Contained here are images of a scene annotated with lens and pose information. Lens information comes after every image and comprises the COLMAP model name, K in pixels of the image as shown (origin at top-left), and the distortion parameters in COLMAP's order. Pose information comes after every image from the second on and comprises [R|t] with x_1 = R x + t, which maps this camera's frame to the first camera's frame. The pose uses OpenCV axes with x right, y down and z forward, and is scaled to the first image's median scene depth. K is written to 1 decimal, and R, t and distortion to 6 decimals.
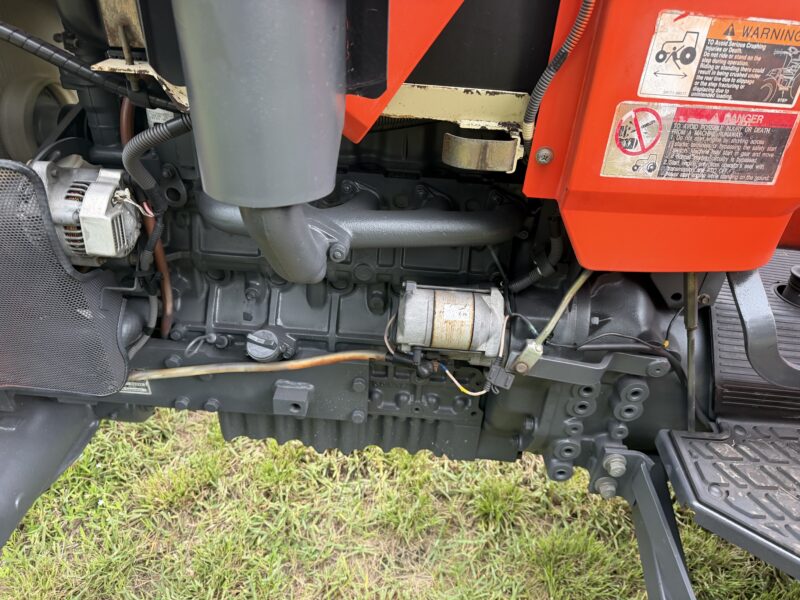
lens RADIAL K [[565.2, 0, 405.2], [0, 565.2, 301.3], [0, 0, 1]] dist [0.008111, -0.017460]
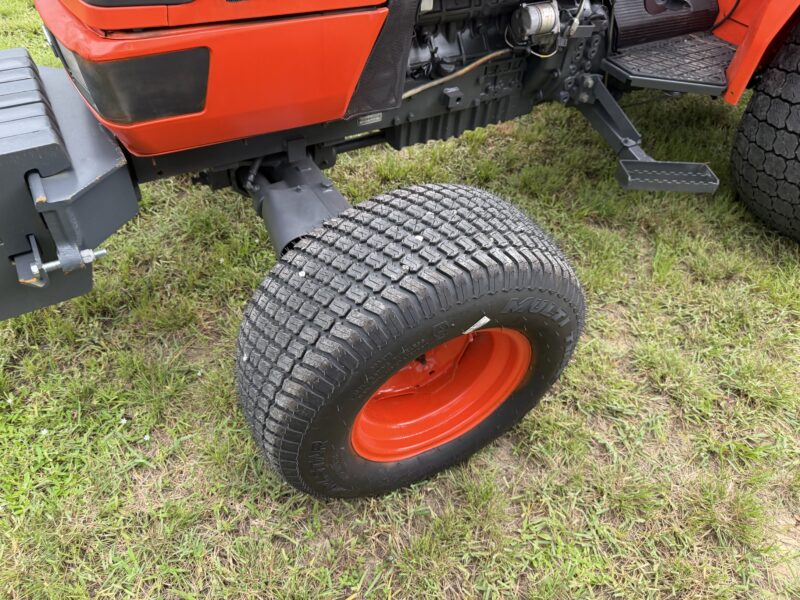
lens RADIAL K [[563.3, 0, 400.0], [0, 563.3, 300.0], [0, 0, 1]] dist [0.061611, -0.091442]
pose [[0.828617, -0.403884, 0.387649, -2.228706], [0.290462, 0.902134, 0.319039, 0.210064], [-0.478566, -0.151763, 0.864837, -1.064686]]
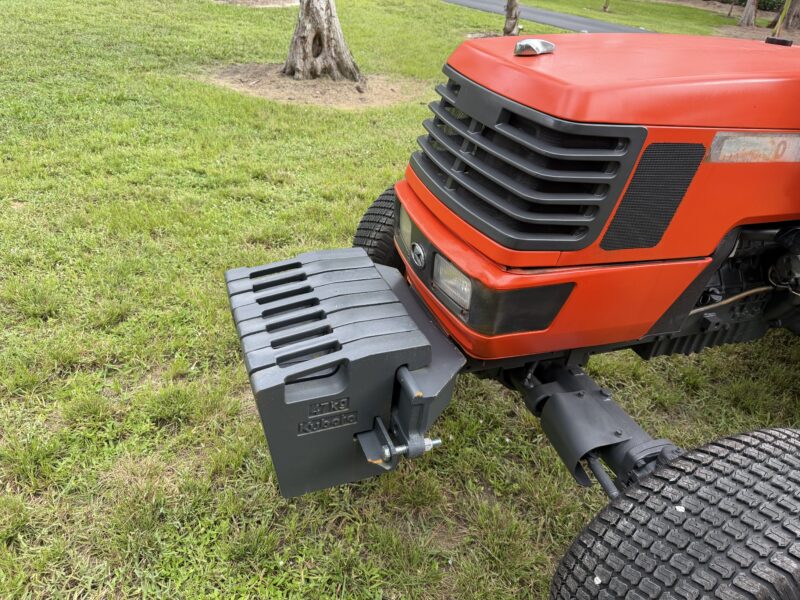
lens RADIAL K [[561.8, 0, 400.3], [0, 561.8, 296.4], [0, 0, 1]] dist [0.069202, -0.090162]
pose [[0.909912, -0.184572, 0.371476, -3.190039], [0.183108, 0.982297, 0.039552, -0.325804], [-0.372199, 0.032031, 0.927600, -0.744509]]
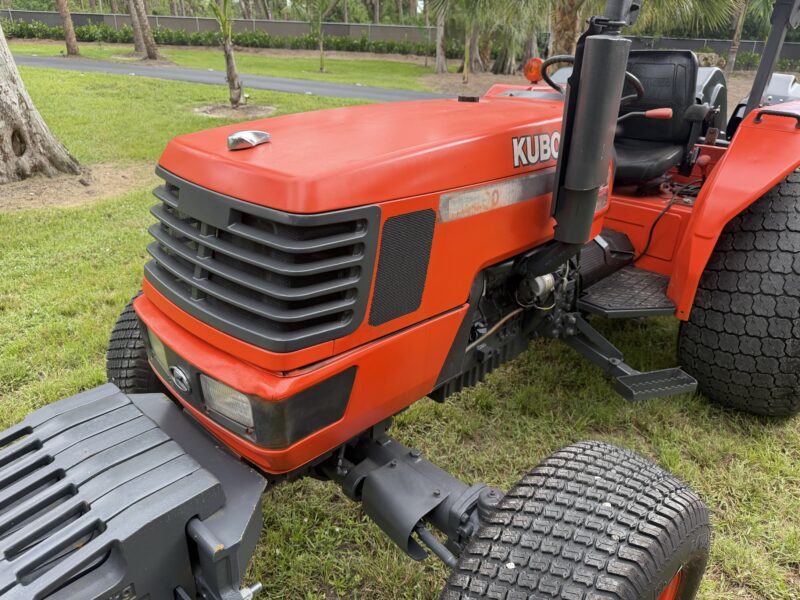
lens RADIAL K [[565.2, 0, 405.2], [0, 565.2, 301.3], [0, 0, 1]] dist [0.008111, -0.017460]
pose [[0.638993, -0.346332, 0.686835, -2.979713], [0.415991, 0.906658, 0.070161, -0.466494], [-0.647024, 0.240885, 0.723419, -0.659695]]
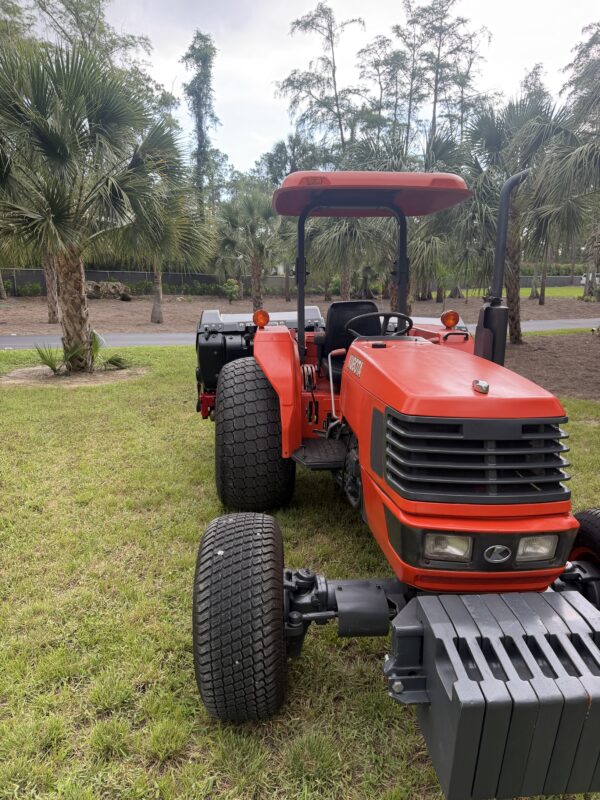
lens RADIAL K [[566.4, 0, 300.0], [0, 566.4, 400.0], [0, 0, 1]] dist [0.001751, -0.006422]
pose [[-0.122710, -0.250152, 0.960399, -4.813053], [0.524948, 0.804894, 0.276721, -2.550239], [-0.842242, 0.538116, 0.032548, 1.990901]]
